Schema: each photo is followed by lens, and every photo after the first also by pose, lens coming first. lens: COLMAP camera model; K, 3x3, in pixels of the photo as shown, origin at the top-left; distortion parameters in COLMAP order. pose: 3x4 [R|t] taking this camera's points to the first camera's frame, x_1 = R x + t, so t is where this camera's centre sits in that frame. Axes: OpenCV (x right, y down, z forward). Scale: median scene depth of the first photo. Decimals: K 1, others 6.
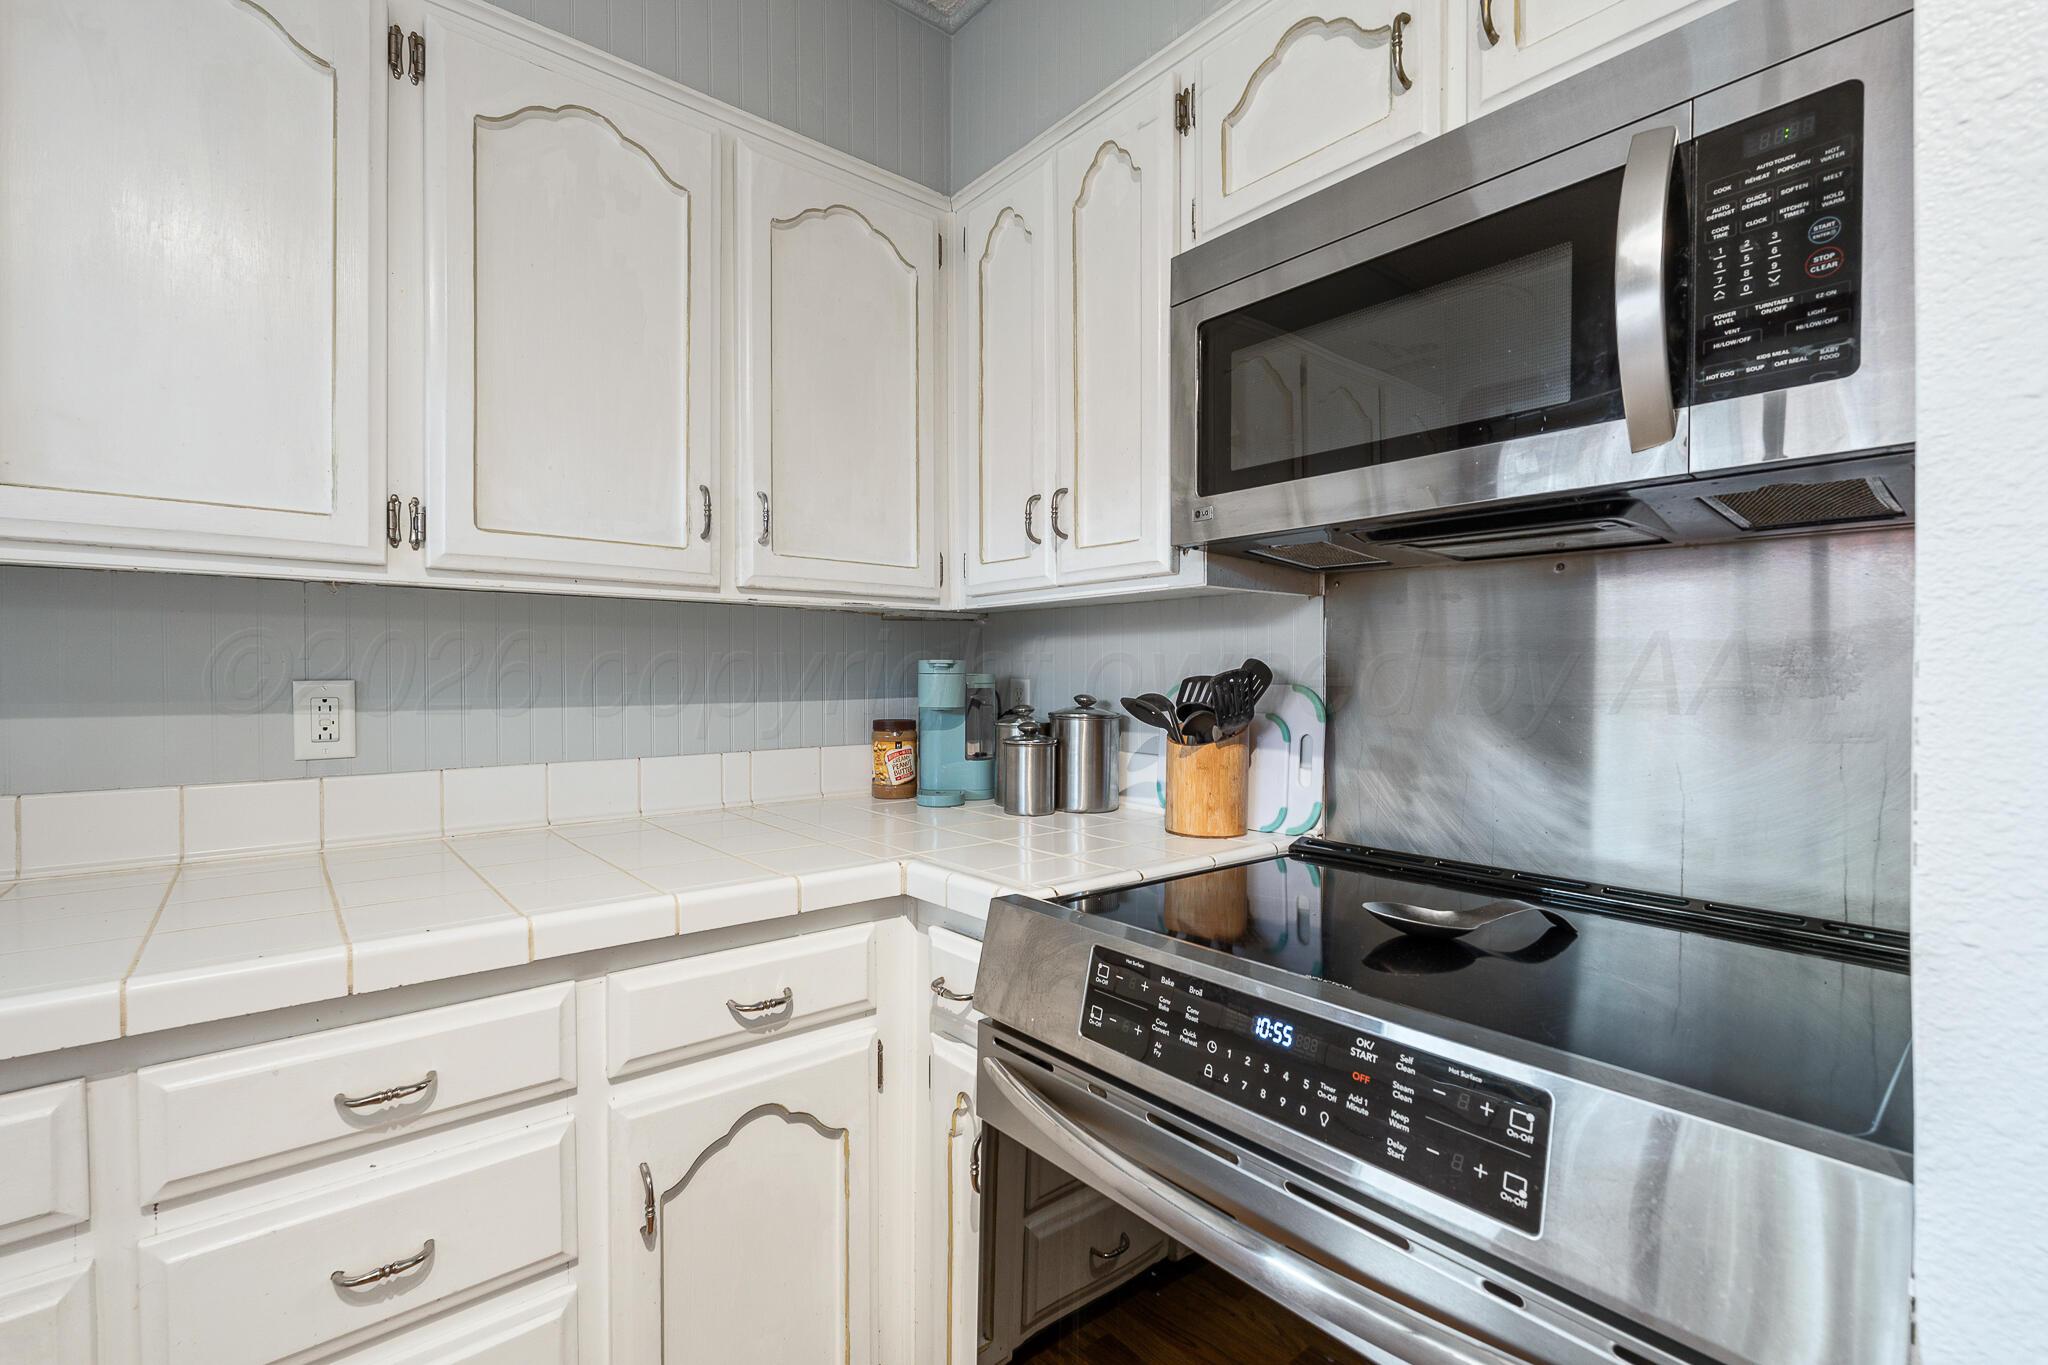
lens RADIAL K [[902.8, 0, 1026.1], [0, 902.8, 686.6], [0, 0, 1]] dist [0.000286, -0.001416]
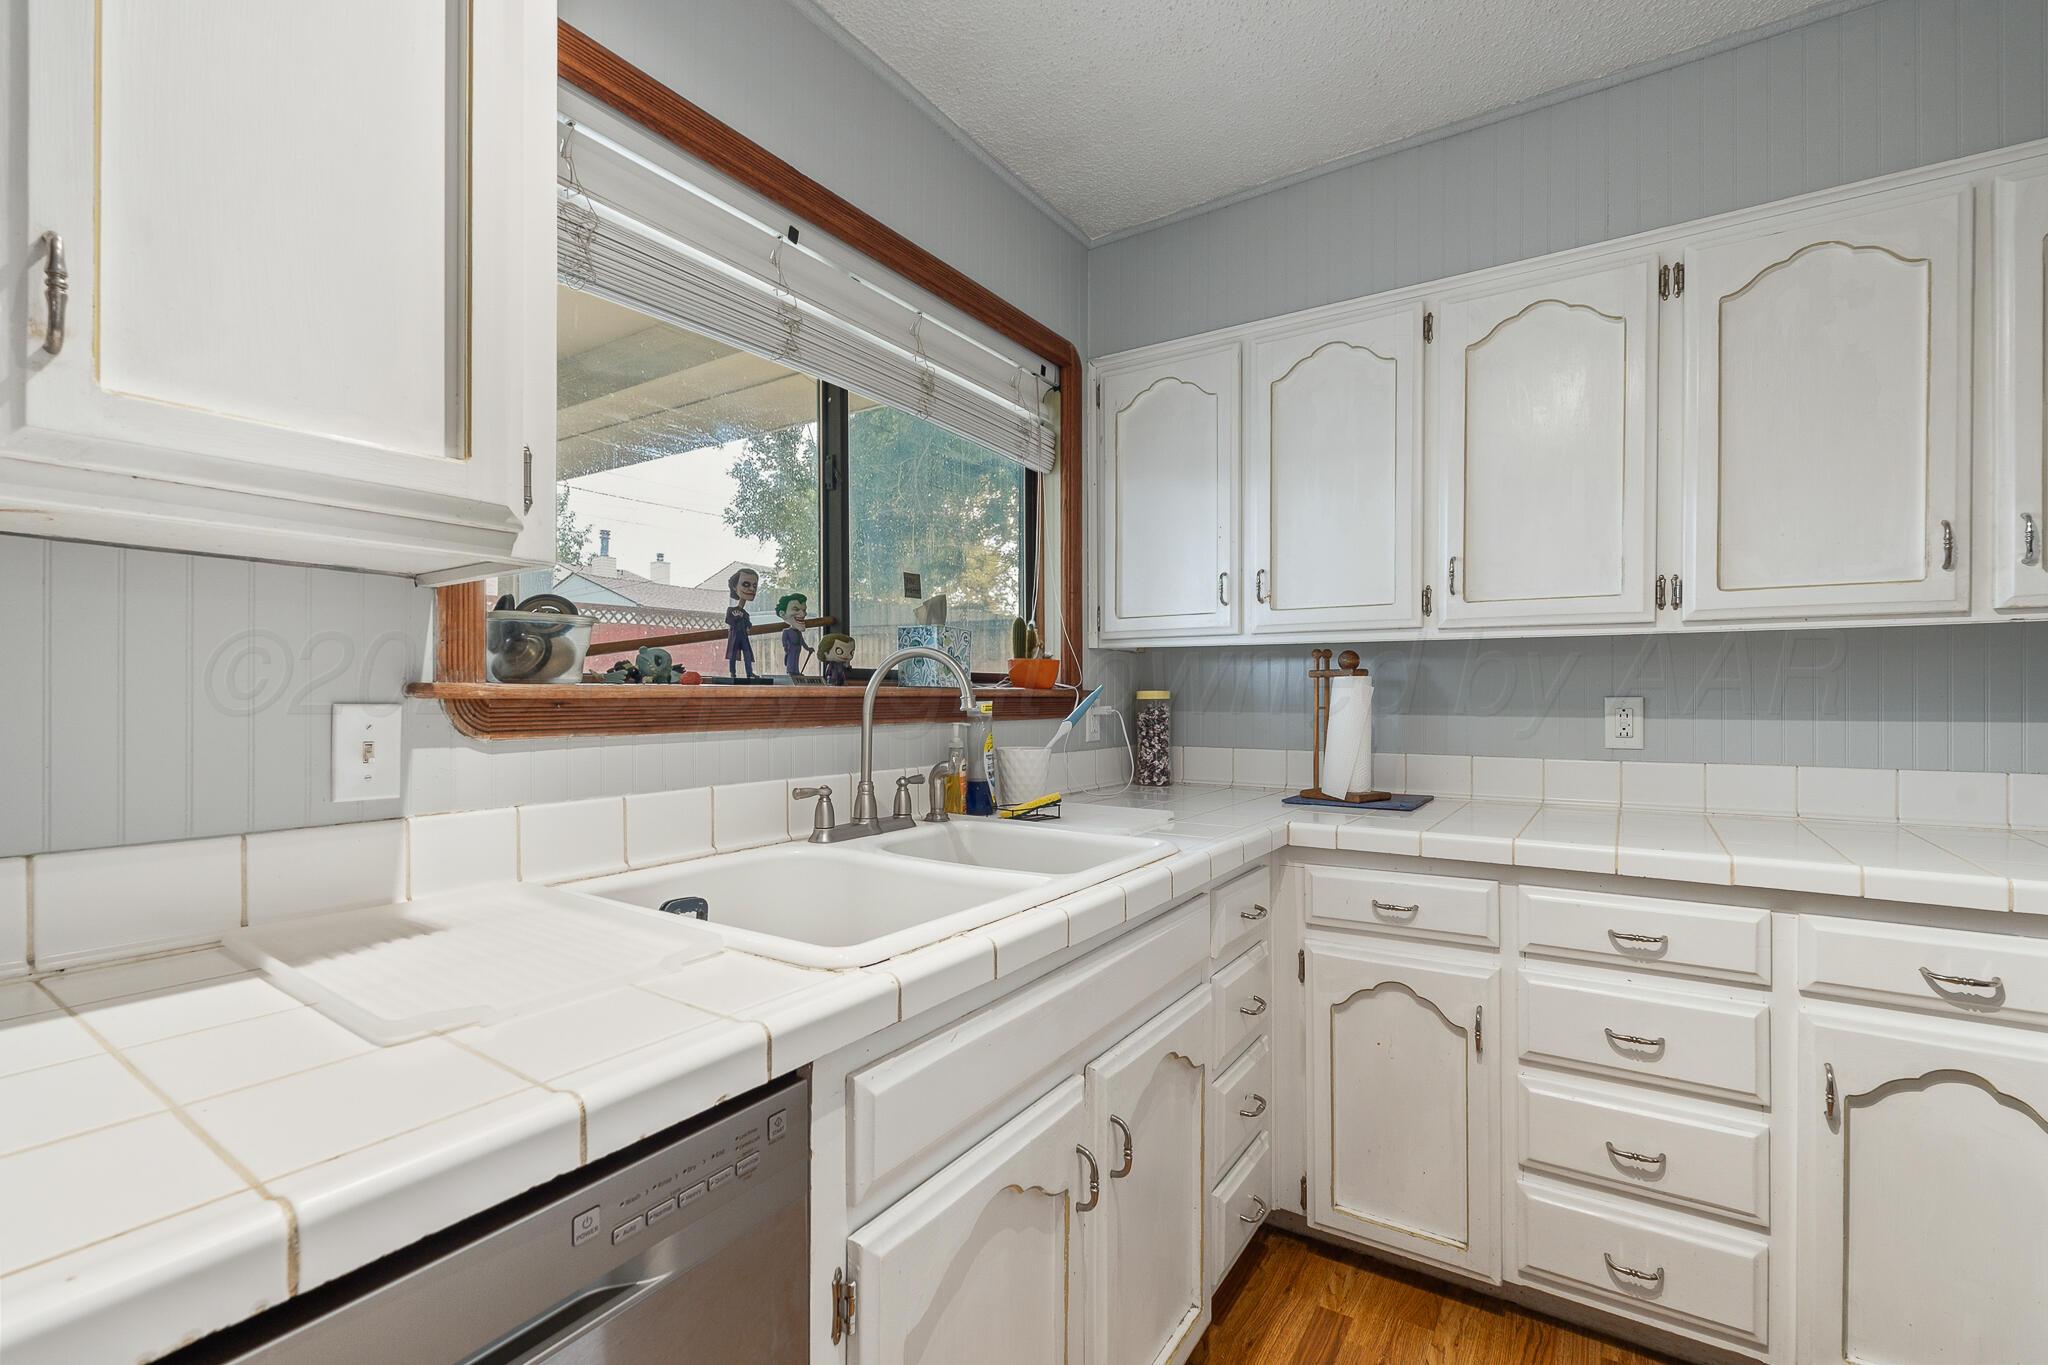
lens RADIAL K [[902.8, 0, 1019.0], [0, 902.8, 691.3], [0, 0, 1]] dist [0.000286, -0.001416]
pose [[0.273855, -0.000567, -0.961771, 0.465412], [-0.011322, 0.999929, -0.003814, 0.001296], [0.961704, 0.011934, 0.273829, -0.453751]]
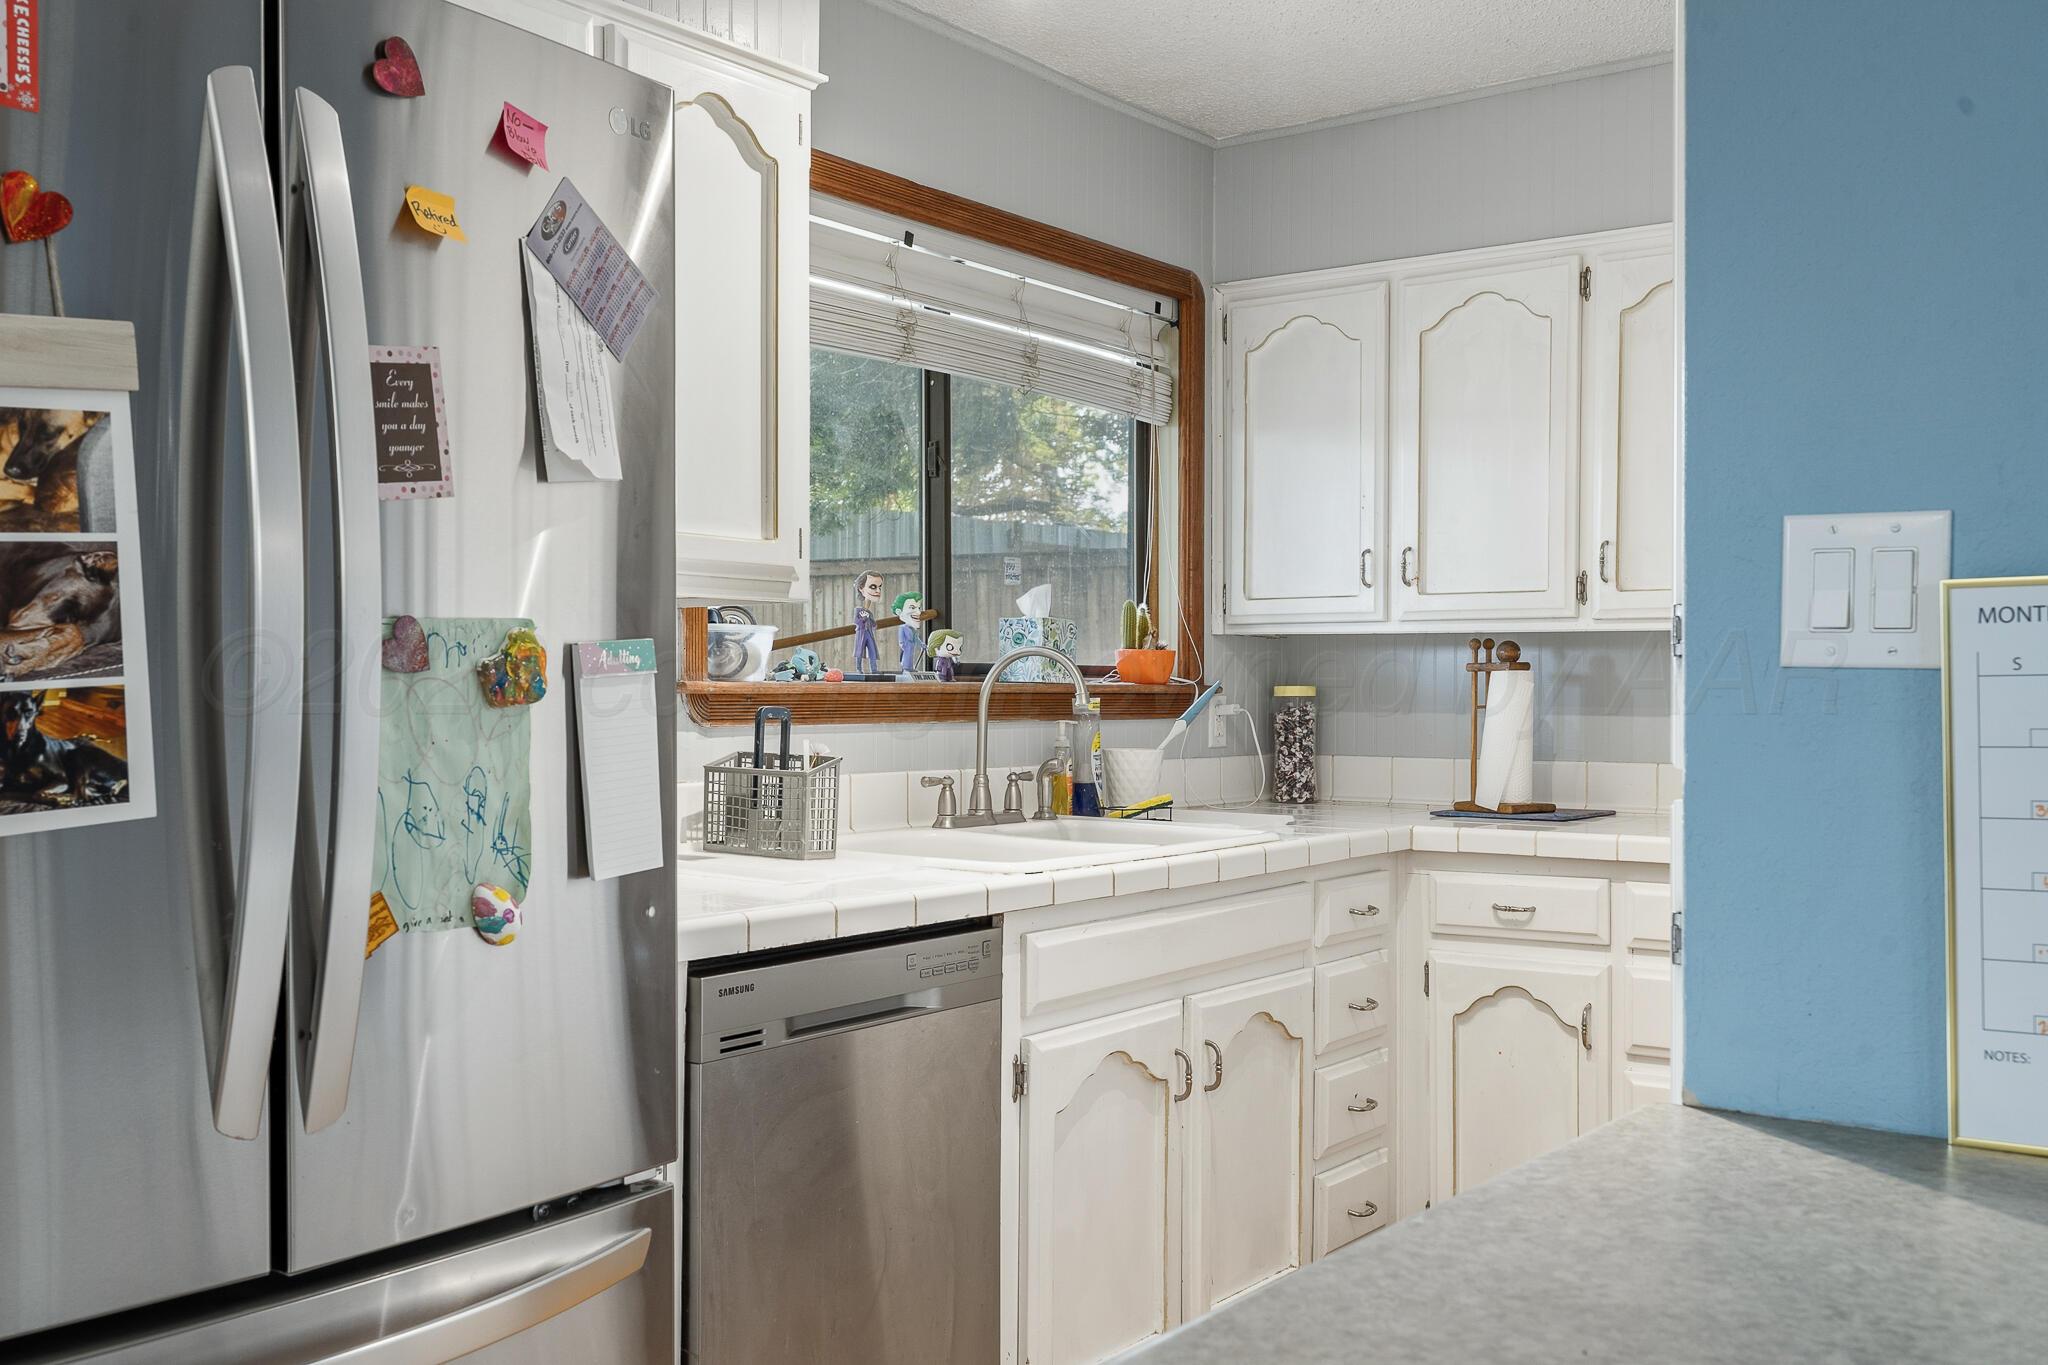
lens RADIAL K [[1939.3, 0, 1025.4], [0, 1939.3, 683.1], [0, 0, 1]] dist [-0.018779, 0.000000]
pose [[0.226063, 0.001932, -0.974111, 1.994556], [-0.014433, 0.999895, -0.001366, -0.004640], [0.974006, 0.014368, 0.226067, -0.902346]]
